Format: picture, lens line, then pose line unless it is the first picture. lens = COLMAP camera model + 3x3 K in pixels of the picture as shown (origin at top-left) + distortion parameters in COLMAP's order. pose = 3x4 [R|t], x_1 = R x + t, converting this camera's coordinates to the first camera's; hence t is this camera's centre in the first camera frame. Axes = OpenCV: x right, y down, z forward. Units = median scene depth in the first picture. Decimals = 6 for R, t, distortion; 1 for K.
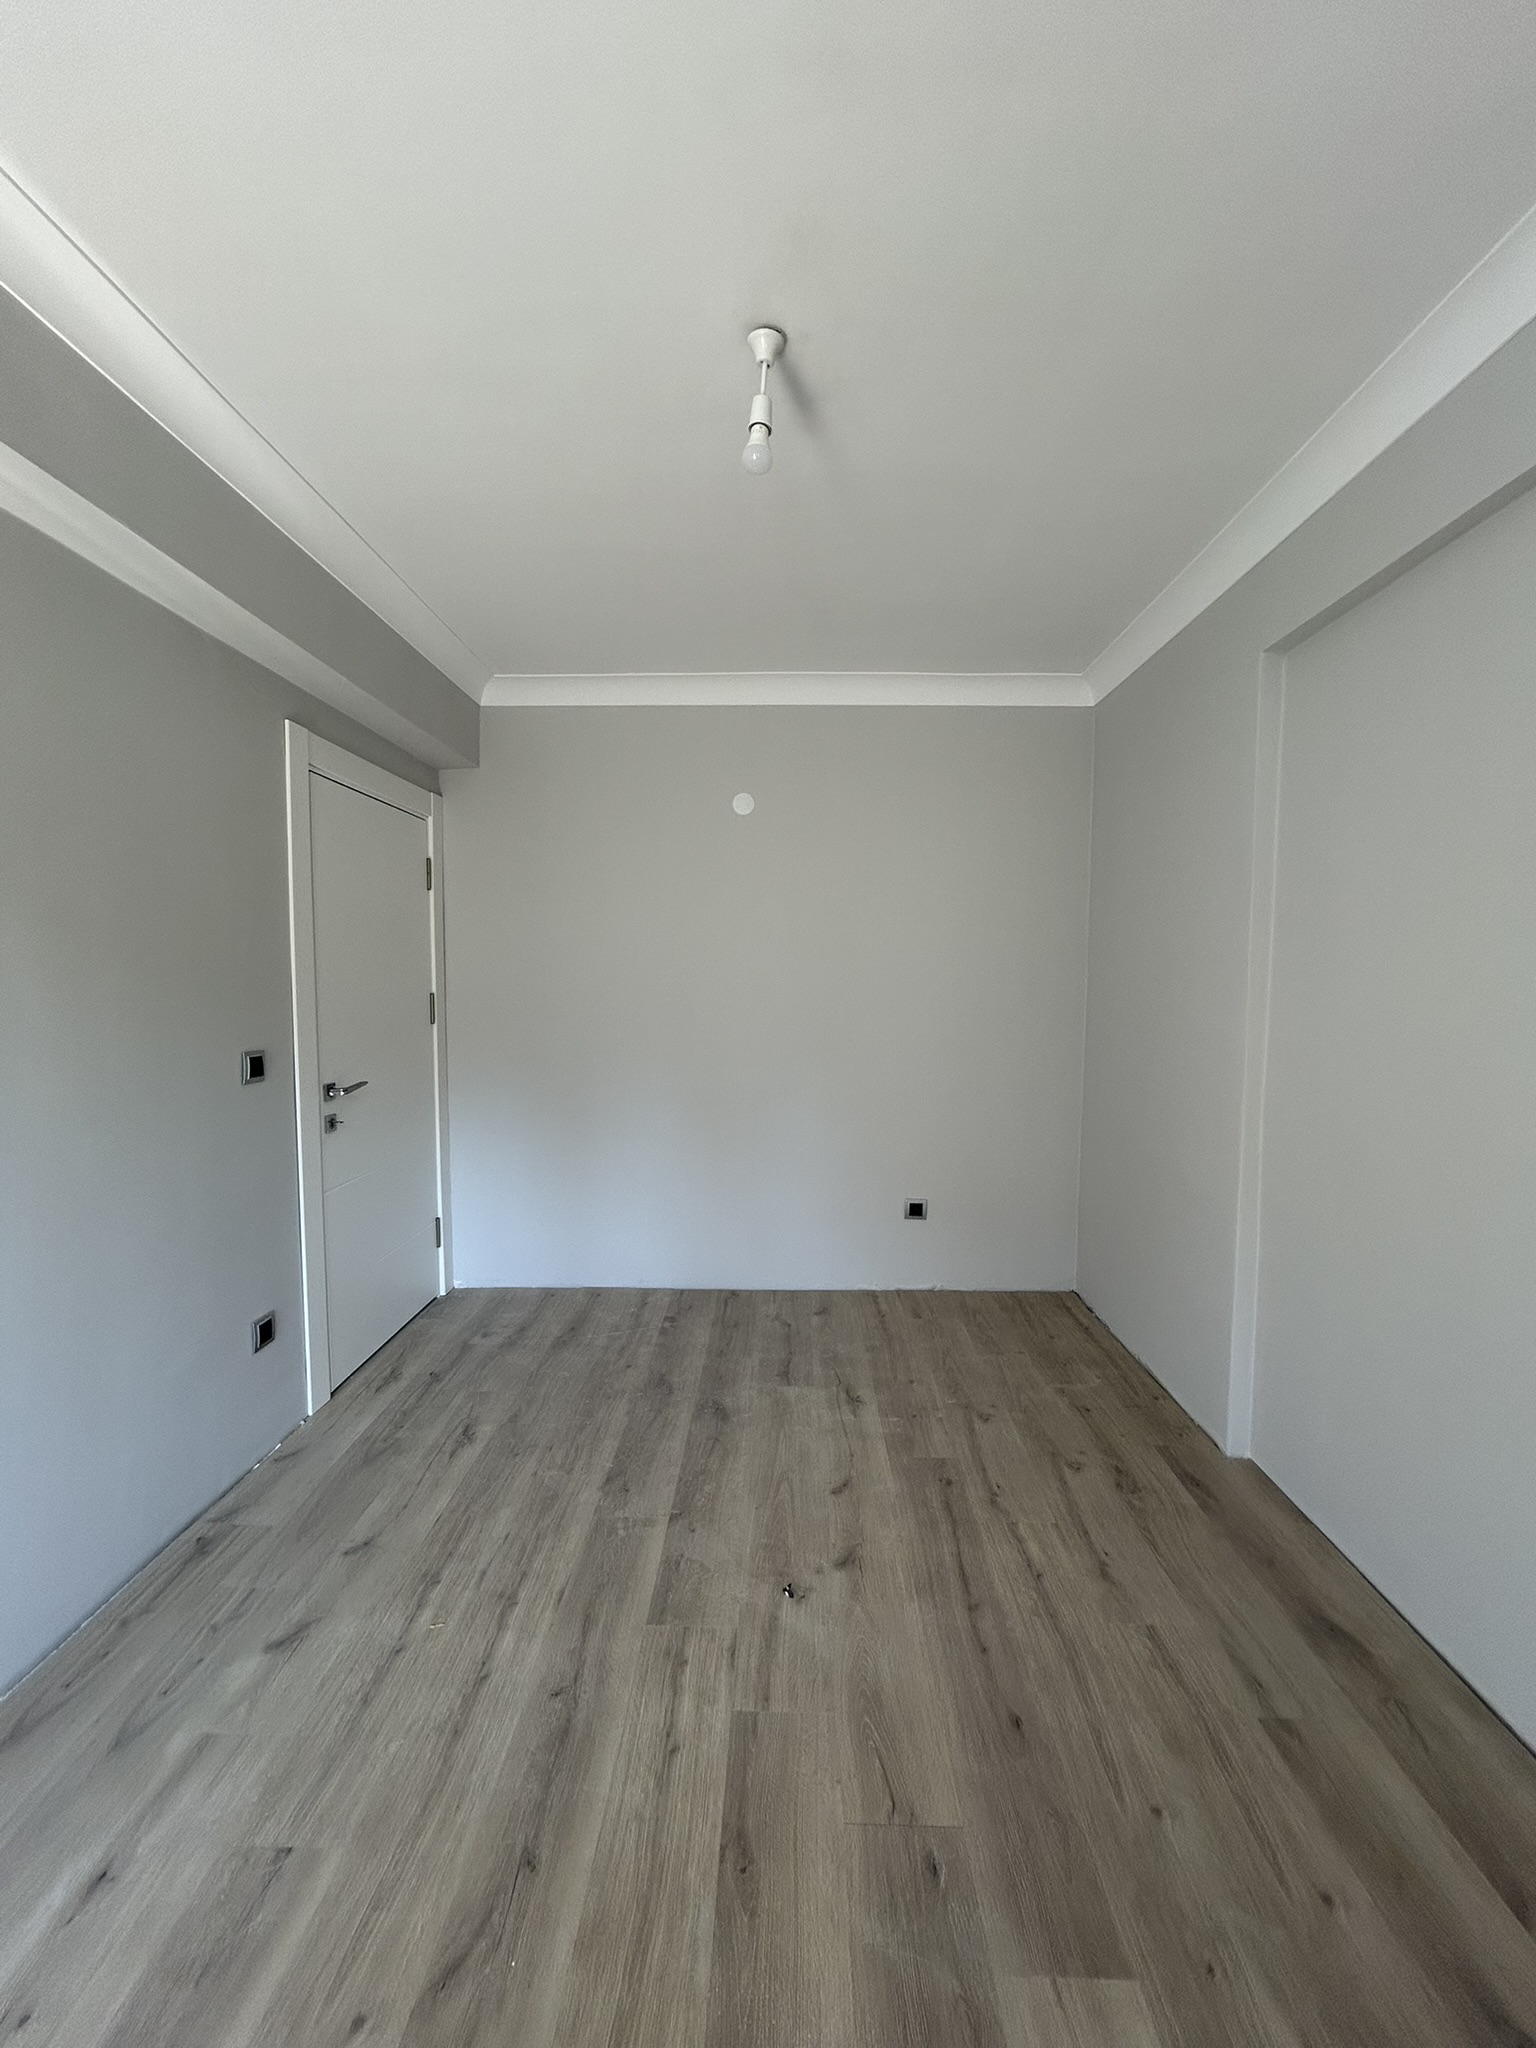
lens RADIAL K [[823.3, 0, 769.8], [0, 823.3, 1025.7], [0, 0, 1]] dist [-0.001689, 0.000801]
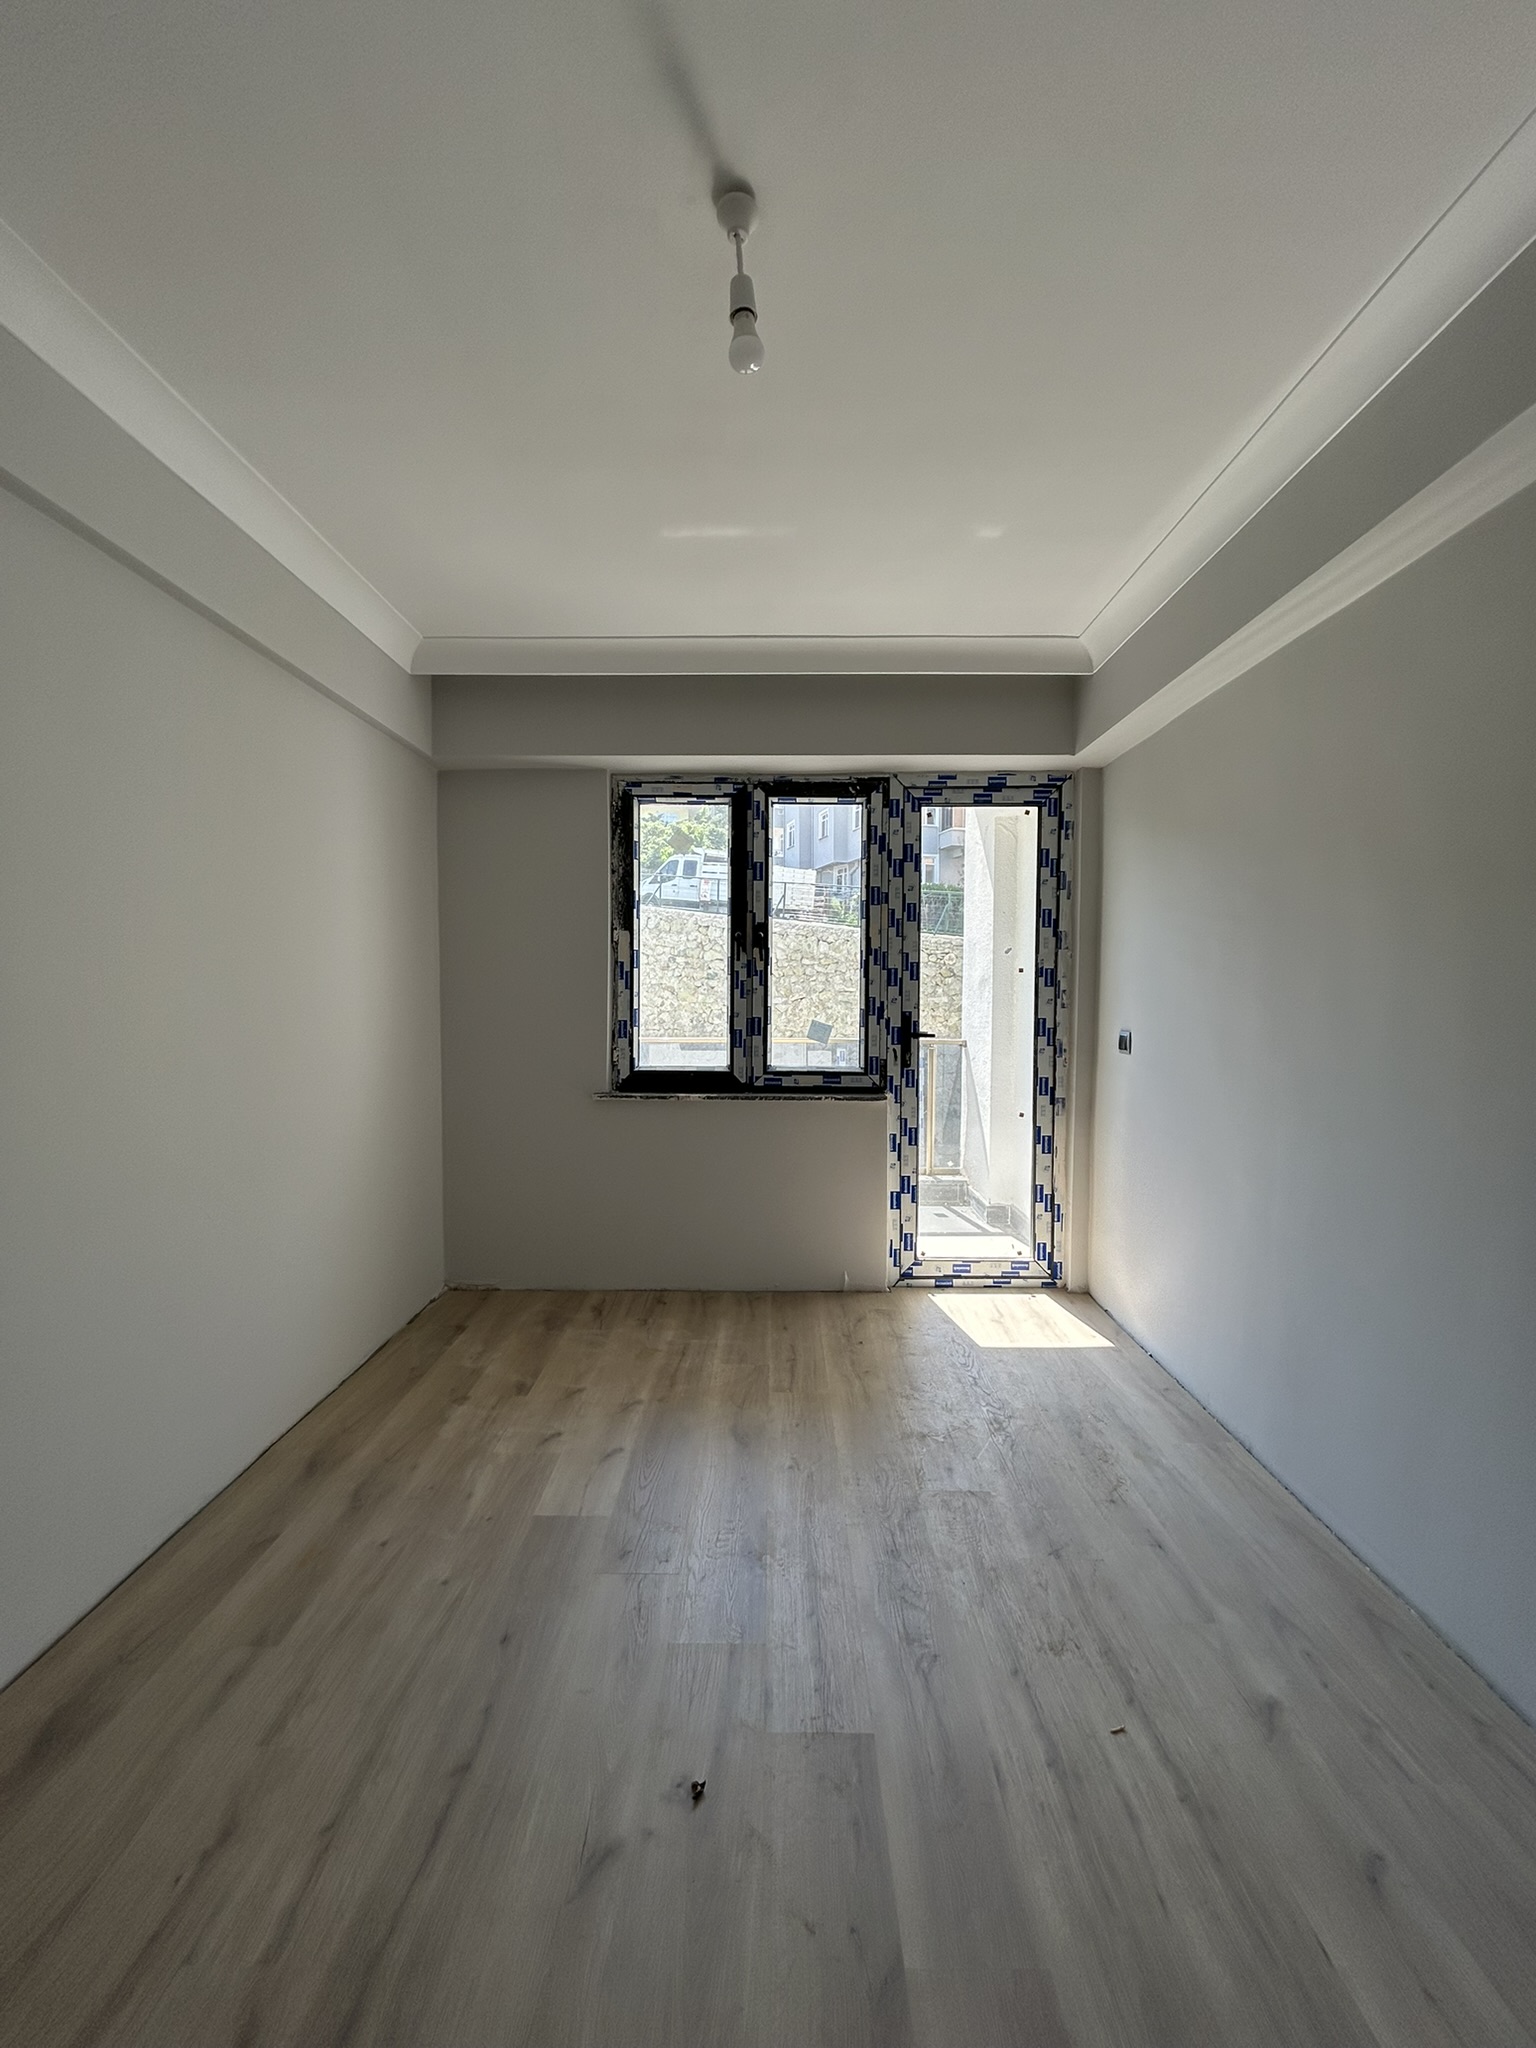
lens RADIAL K [[823.3, 0, 769.8], [0, 823.3, 1025.7], [0, 0, 1]] dist [-0.001689, 0.000801]
pose [[-0.999778, -0.010066, -0.018536, -0.023498], [-0.011964, 0.994368, 0.105304, -0.080988], [0.017372, 0.105502, -0.994267, 1.830503]]
